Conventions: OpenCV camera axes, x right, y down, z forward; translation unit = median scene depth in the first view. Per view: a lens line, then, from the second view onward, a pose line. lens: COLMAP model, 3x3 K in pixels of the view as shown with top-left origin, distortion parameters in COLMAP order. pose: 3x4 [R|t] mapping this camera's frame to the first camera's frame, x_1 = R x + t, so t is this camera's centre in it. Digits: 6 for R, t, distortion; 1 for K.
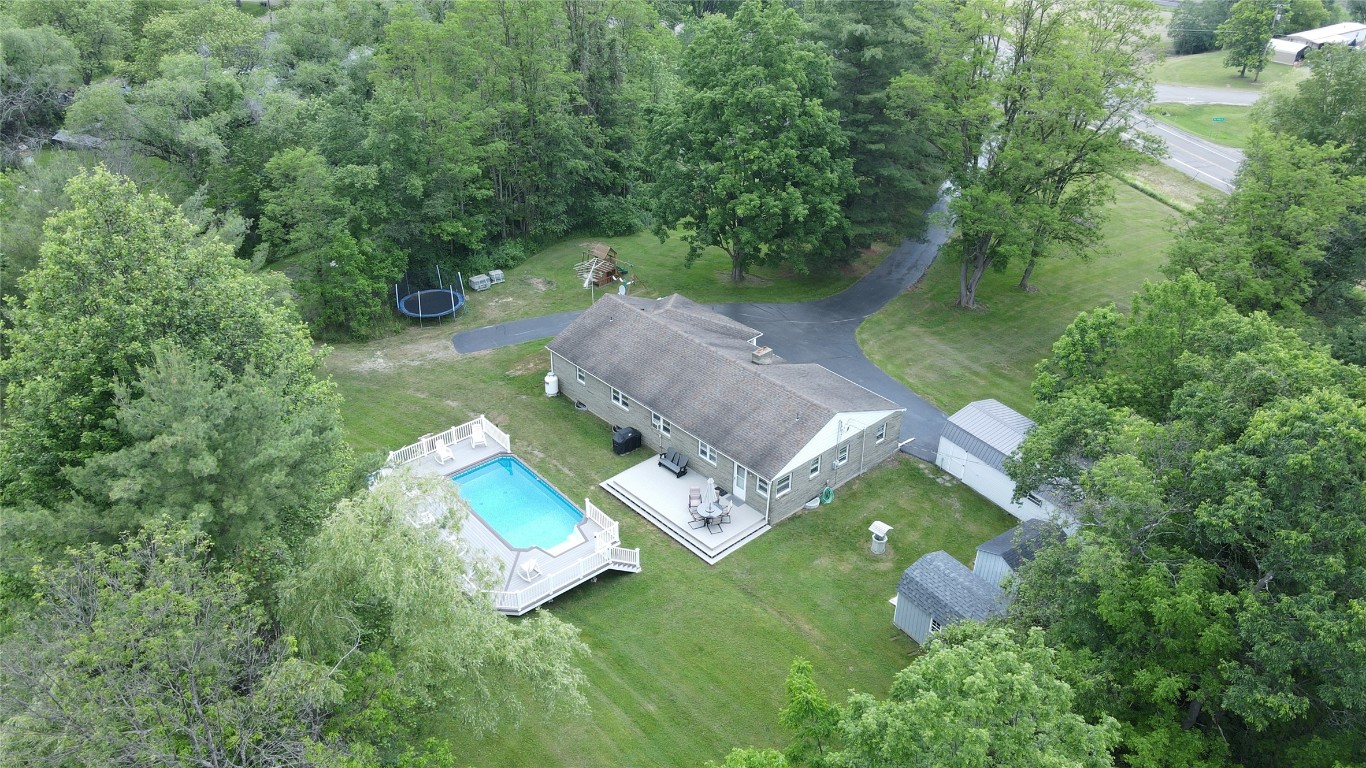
lens RADIAL K [[998.5, 0, 683.0], [0, 998.5, 384.0], [0, 0, 1]] dist [0.002203, 0.001349]
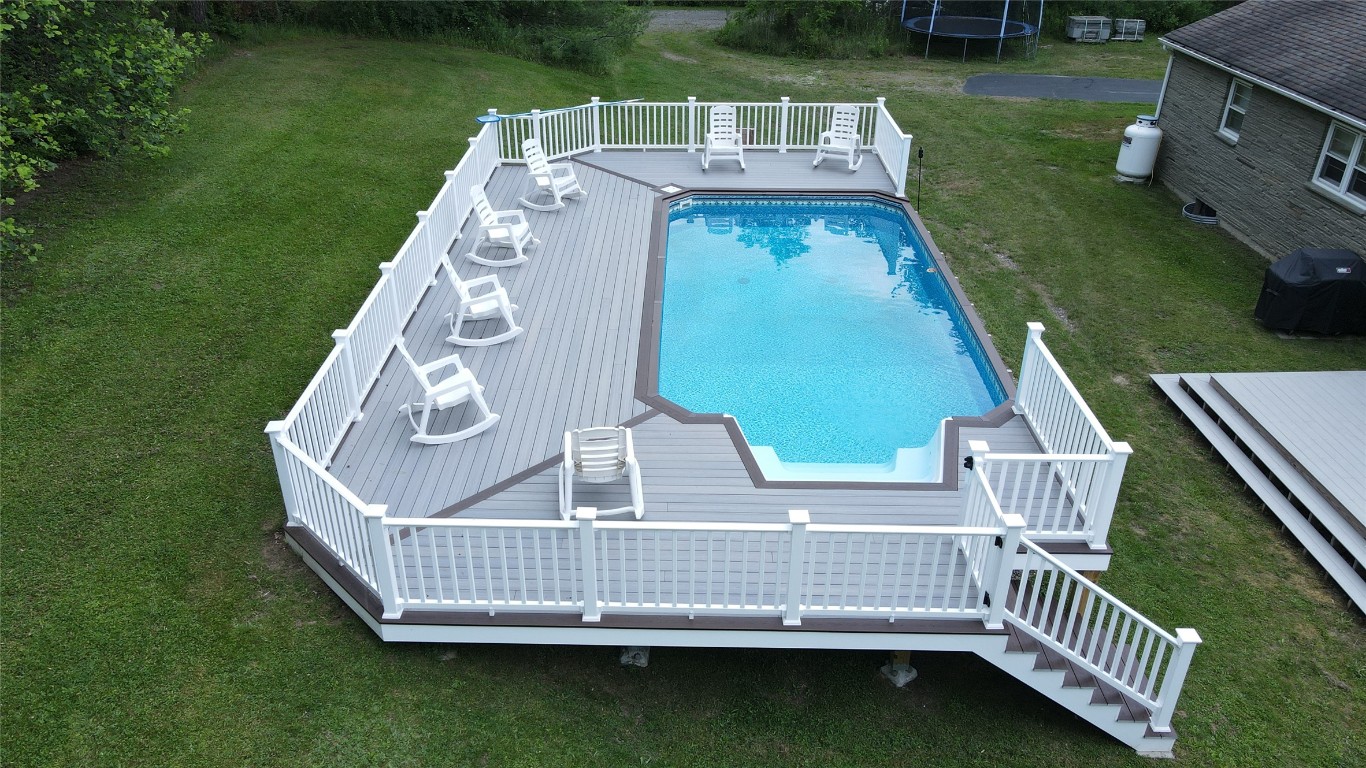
lens RADIAL K [[998.5, 0, 683.0], [0, 998.5, 384.0], [0, 0, 1]] dist [0.002203, 0.001349]
pose [[0.752768, 0.316387, -0.577269, -0.022466], [-0.336463, 0.938649, 0.075697, 0.124833], [0.565803, 0.137248, 0.813038, 0.710299]]
